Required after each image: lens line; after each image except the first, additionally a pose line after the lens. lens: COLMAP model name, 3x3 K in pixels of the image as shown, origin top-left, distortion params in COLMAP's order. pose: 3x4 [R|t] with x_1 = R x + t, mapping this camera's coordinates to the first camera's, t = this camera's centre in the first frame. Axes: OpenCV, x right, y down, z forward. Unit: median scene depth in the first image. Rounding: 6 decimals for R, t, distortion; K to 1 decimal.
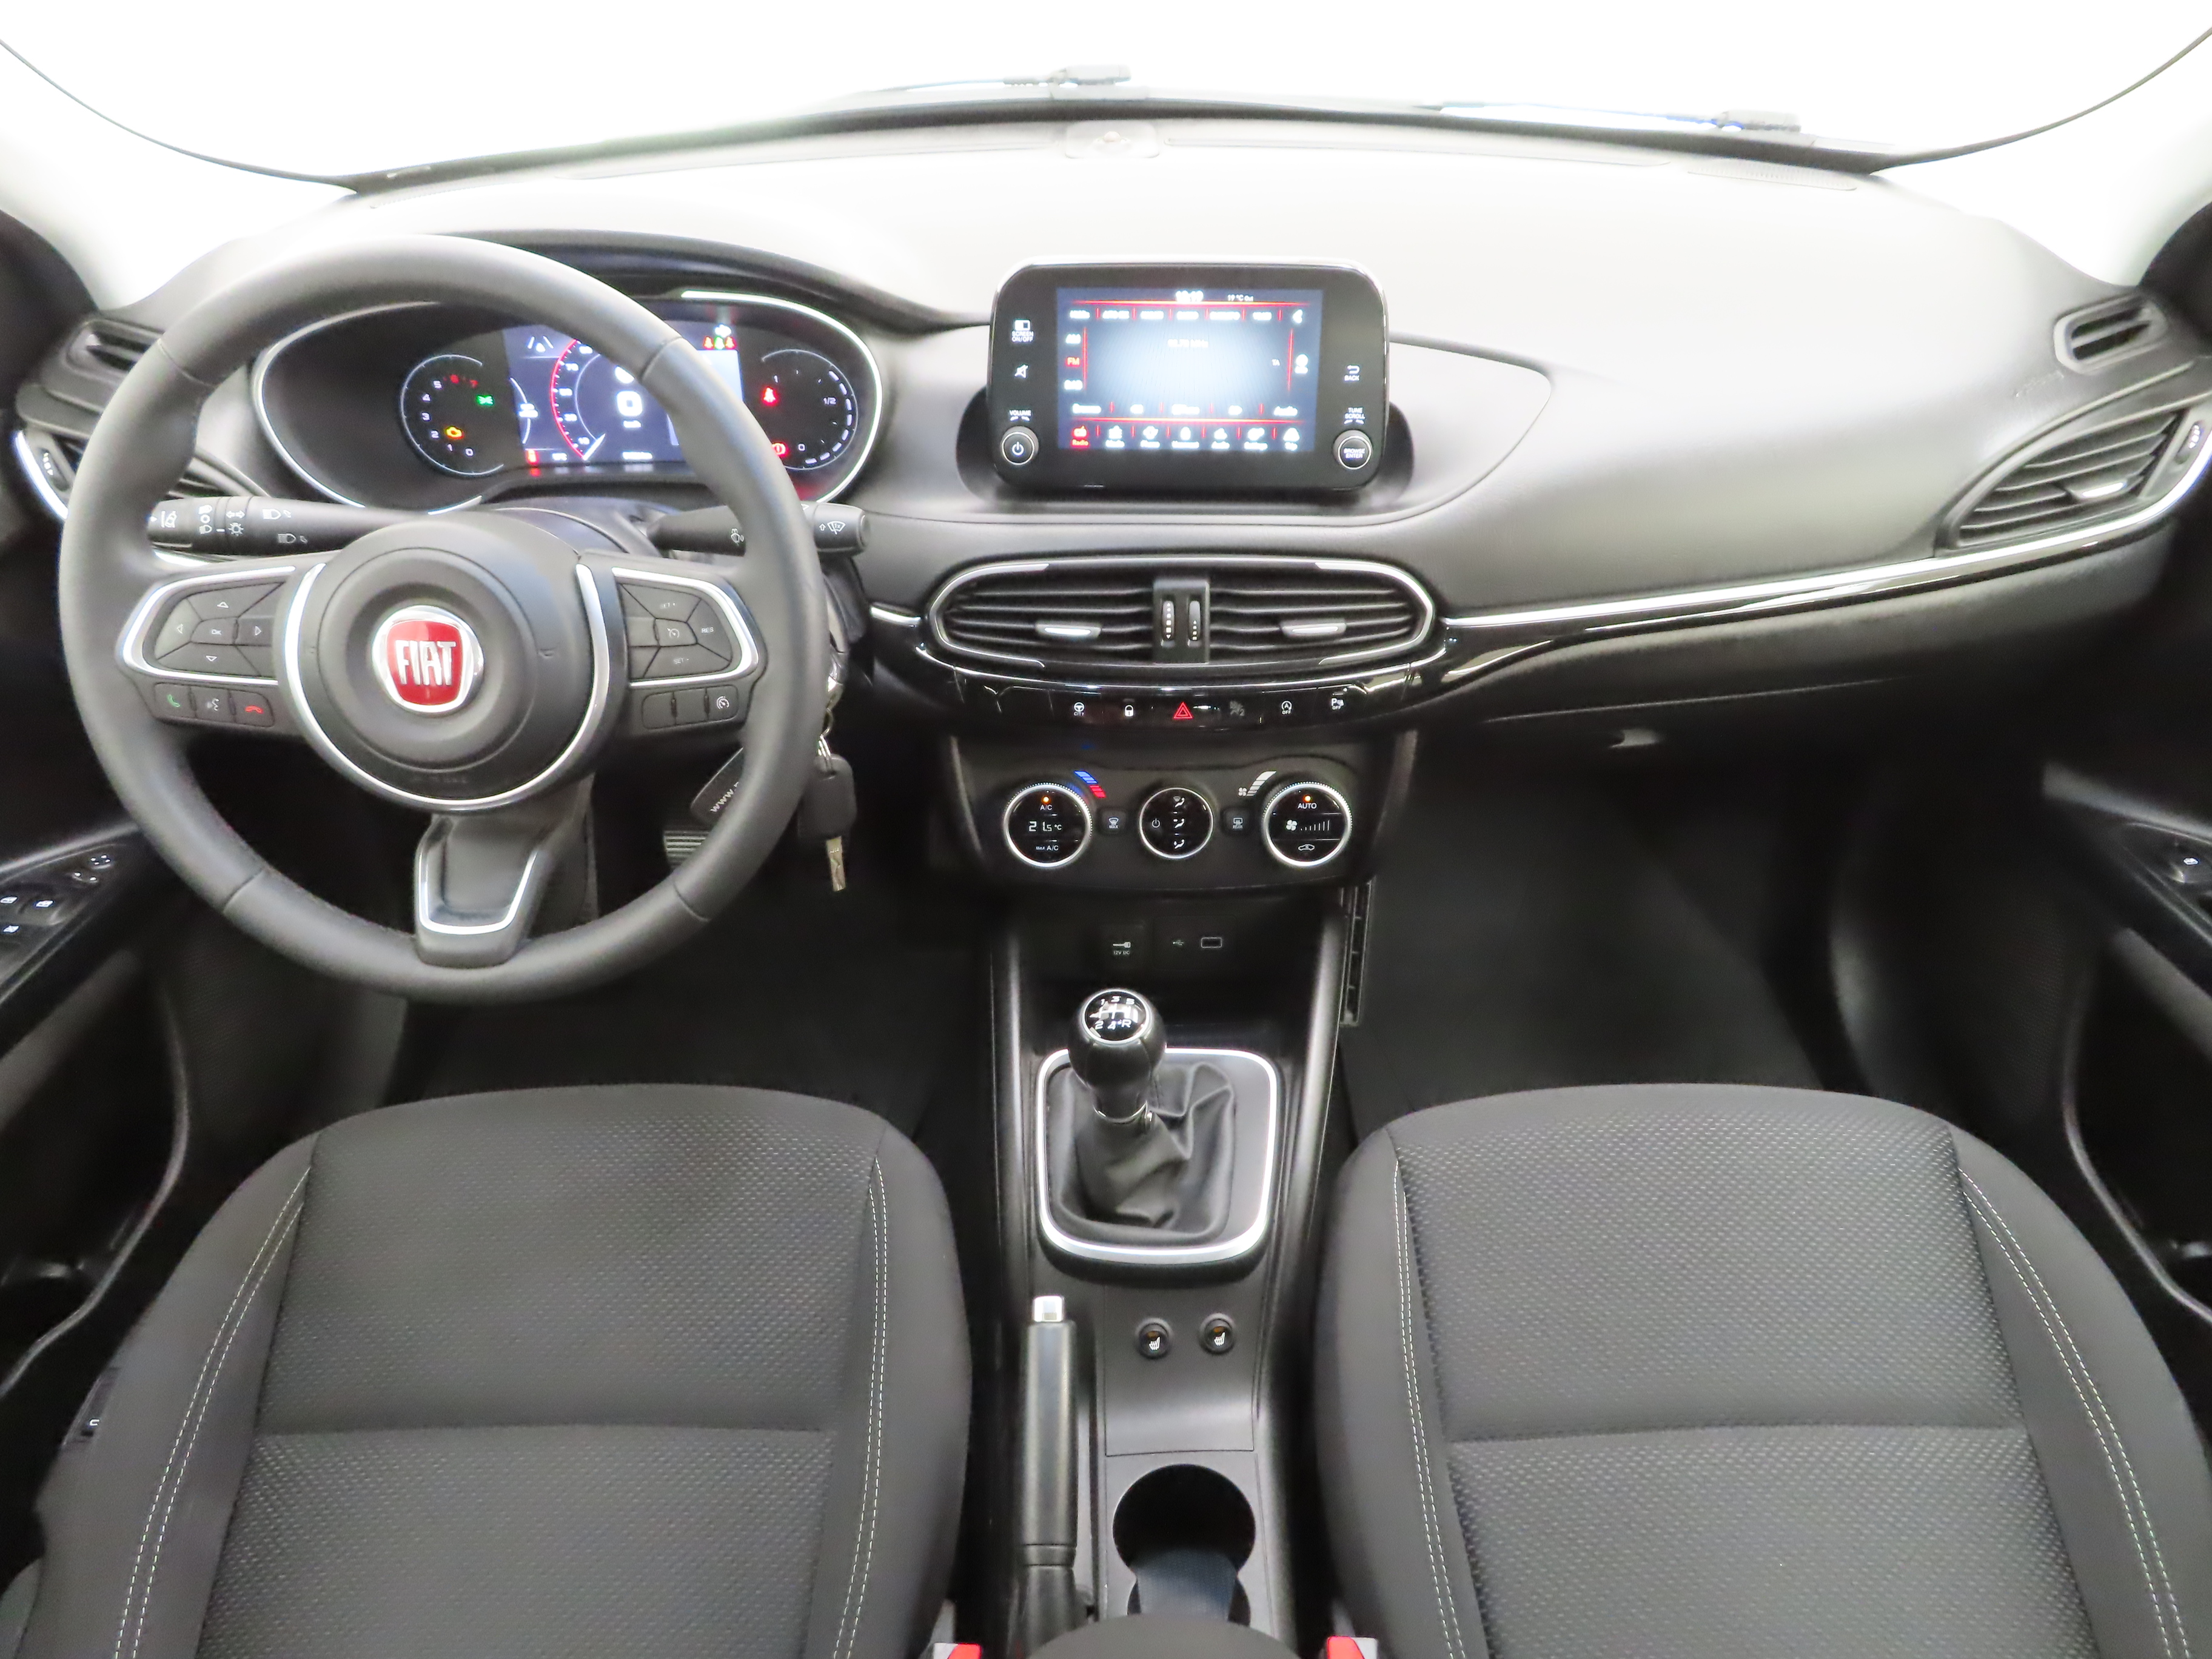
lens RADIAL K [[1596.7, 0, 1106.0], [0, 1596.7, 829.5], [0, 0, 1]] dist [-0.009997, 0.005512]
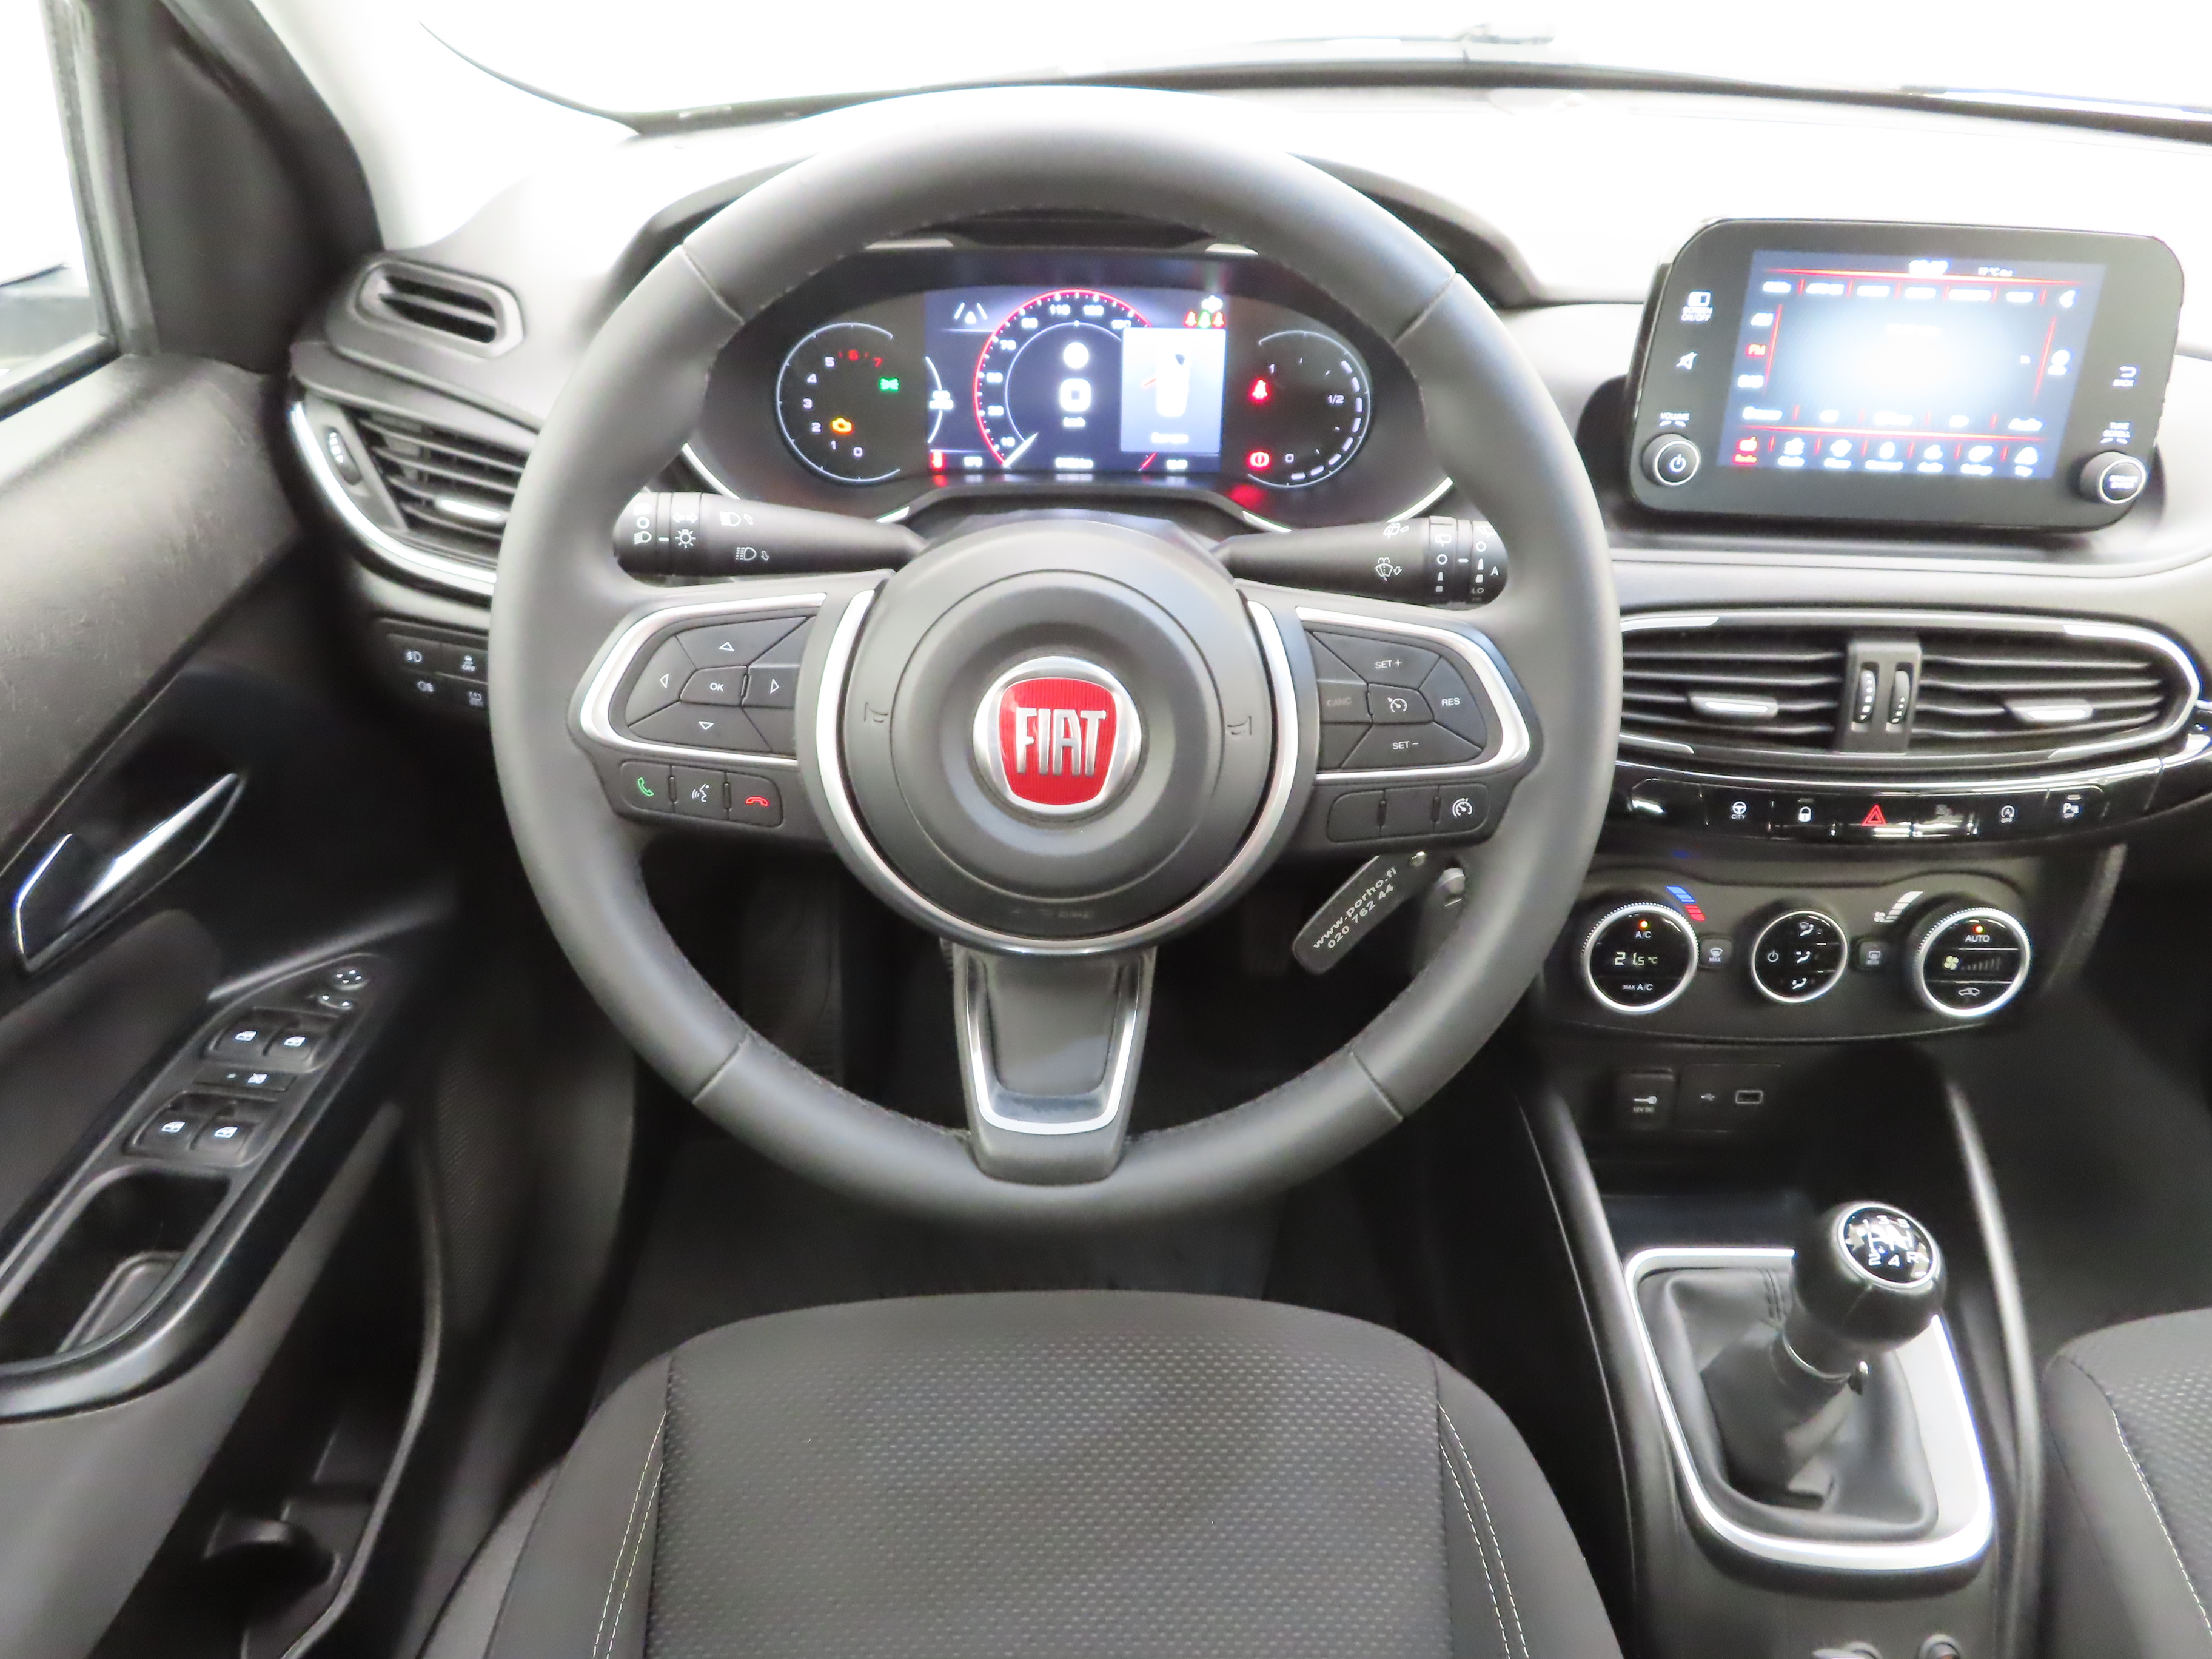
lens RADIAL K [[1596.7, 0, 1106.0], [0, 1596.7, 829.5], [0, 0, 1]] dist [-0.009997, 0.005512]
pose [[0.999089, 0.019968, 0.037707, -0.344300], [-0.018777, 0.999322, -0.031661, -0.037295], [-0.038314, 0.030924, 0.998787, 0.264017]]
